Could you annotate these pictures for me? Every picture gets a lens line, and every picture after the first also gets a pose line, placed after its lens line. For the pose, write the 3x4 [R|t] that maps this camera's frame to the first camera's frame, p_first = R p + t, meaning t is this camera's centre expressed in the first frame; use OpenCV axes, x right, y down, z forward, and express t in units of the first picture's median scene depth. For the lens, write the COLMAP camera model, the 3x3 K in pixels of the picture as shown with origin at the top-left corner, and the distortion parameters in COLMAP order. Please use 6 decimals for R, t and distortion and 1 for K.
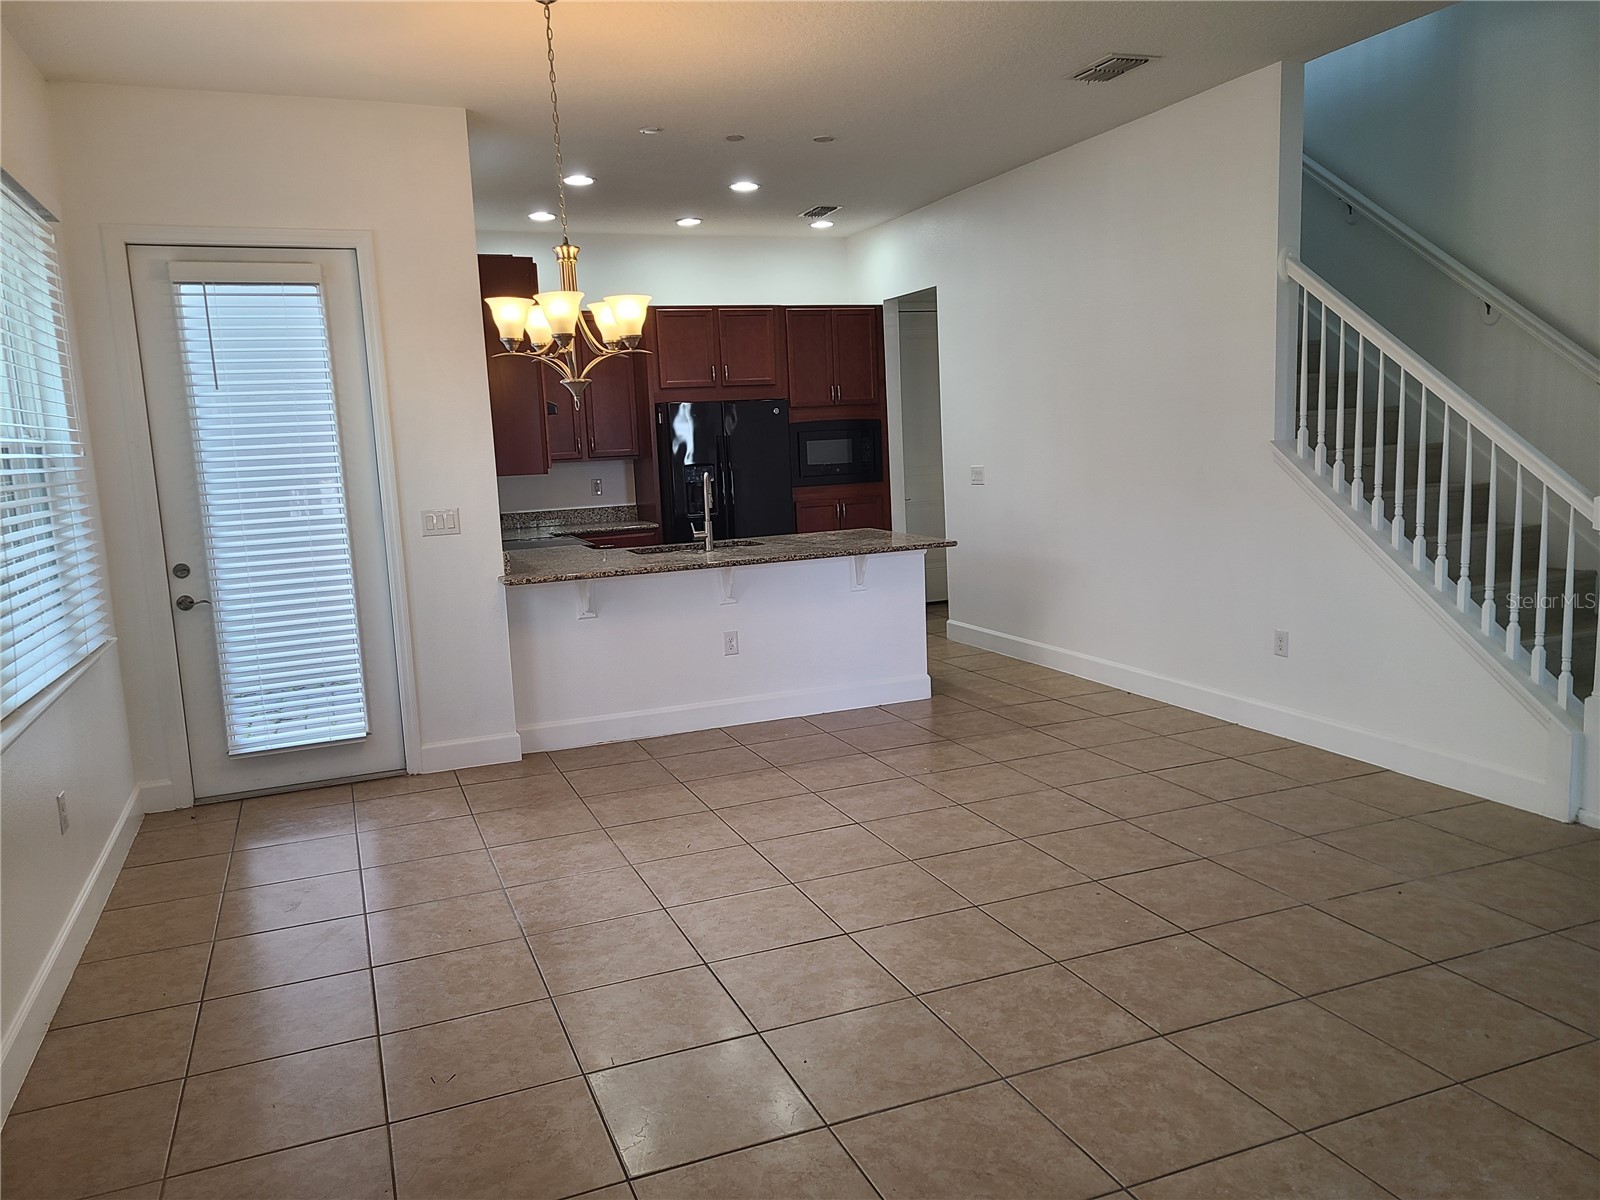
lens RADIAL K [[1181.9, 0, 793.4], [0, 1181.9, 596.2], [0, 0, 1]] dist [0.049114, -0.020830]
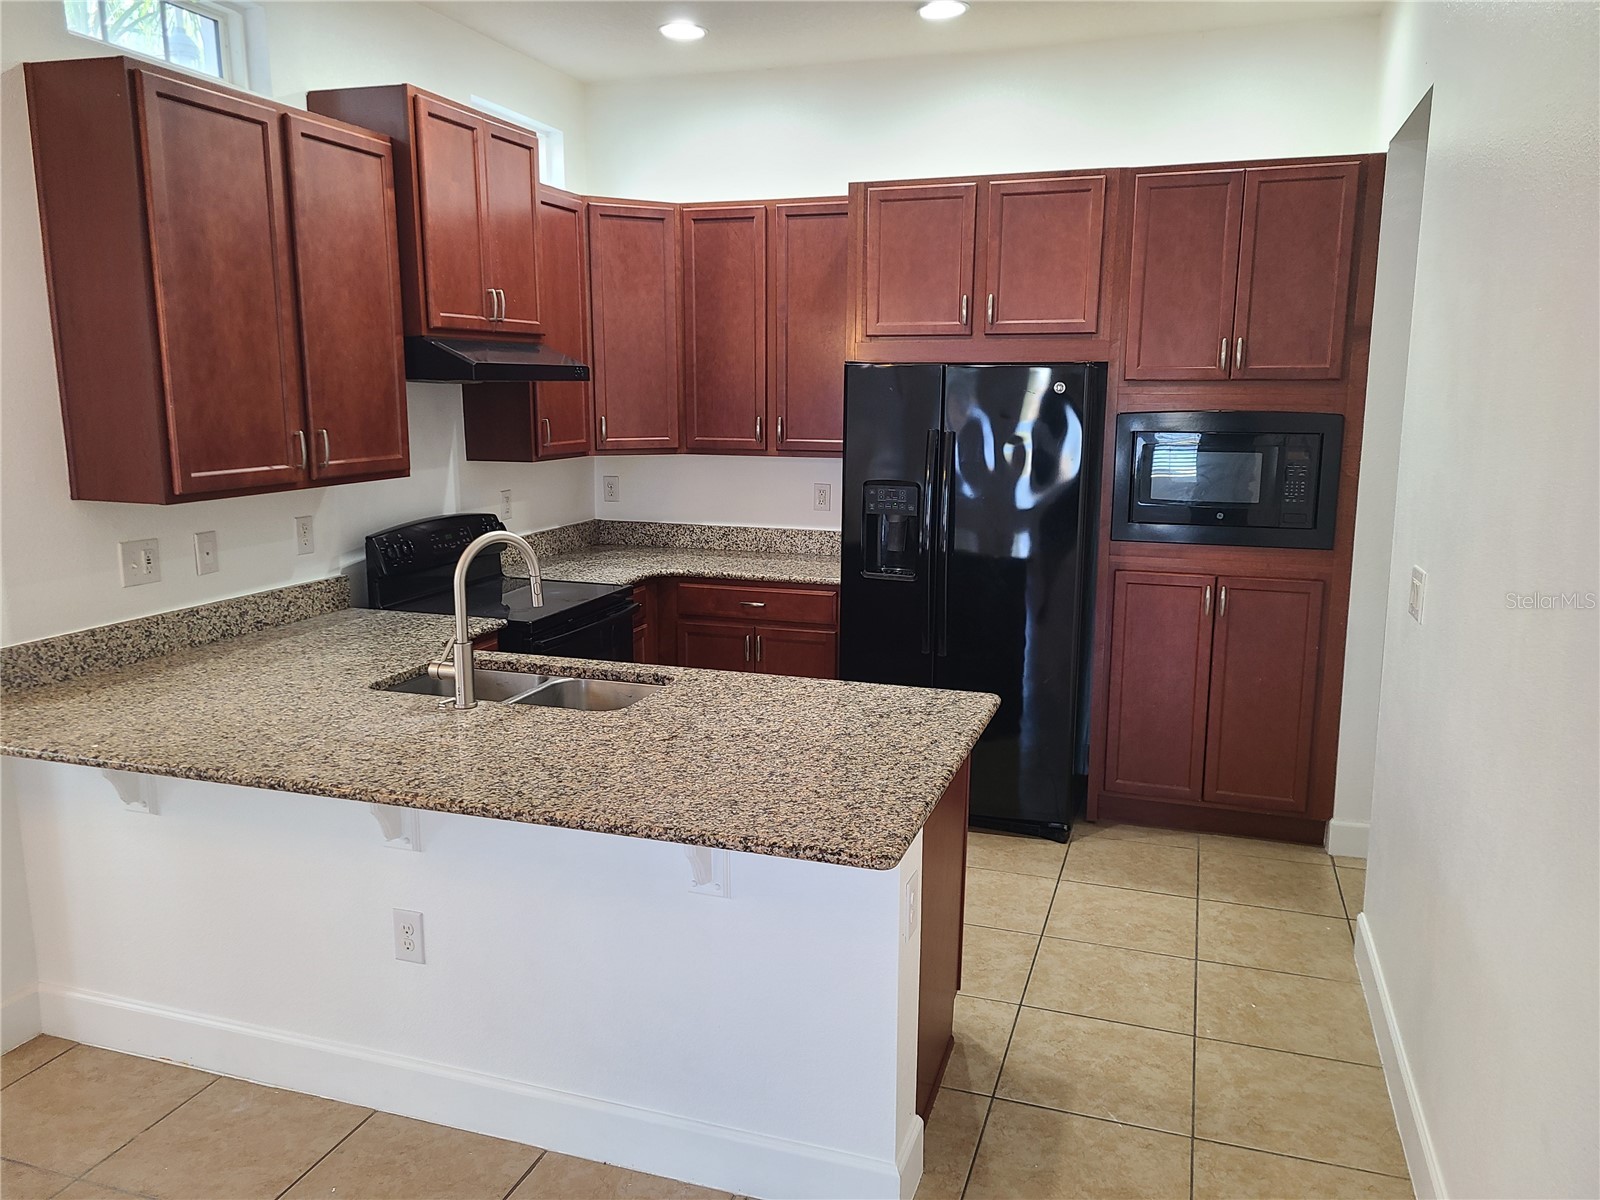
lens RADIAL K [[1204.2, 0, 788.0], [0, 1204.2, 582.0], [0, 0, 1]] dist [0.054365, -0.029824]
pose [[0.766007, 0.151172, -0.624804, 0.348171], [-0.128231, 0.988355, 0.081924, -0.159403], [0.629913, 0.017365, 0.776471, 0.837652]]
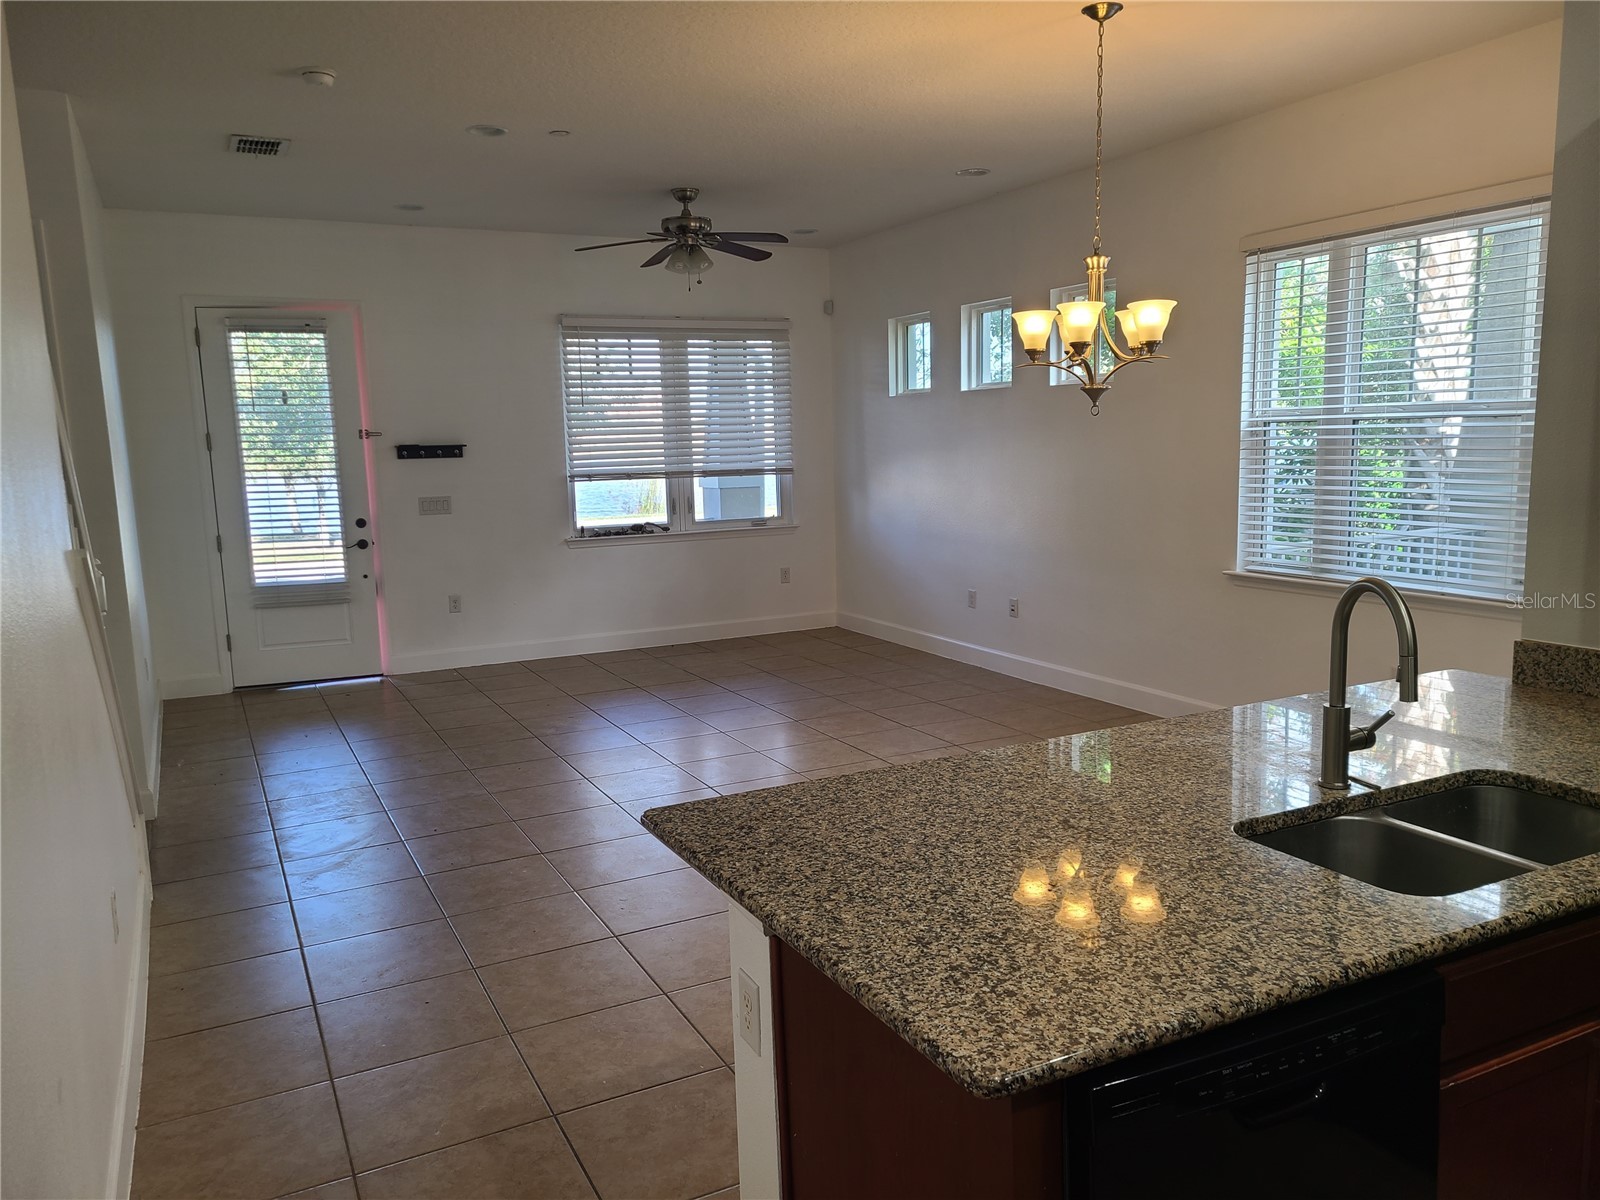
lens RADIAL K [[1194.6, 0, 804.9], [0, 1194.6, 617.5], [0, 0, 1]] dist [0.031263, -0.008141]
pose [[-0.991658, 0.088202, -0.093995, 0.134093], [0.056828, 0.953691, 0.295372, -0.234286], [0.115695, 0.287567, -0.950747, 1.521998]]
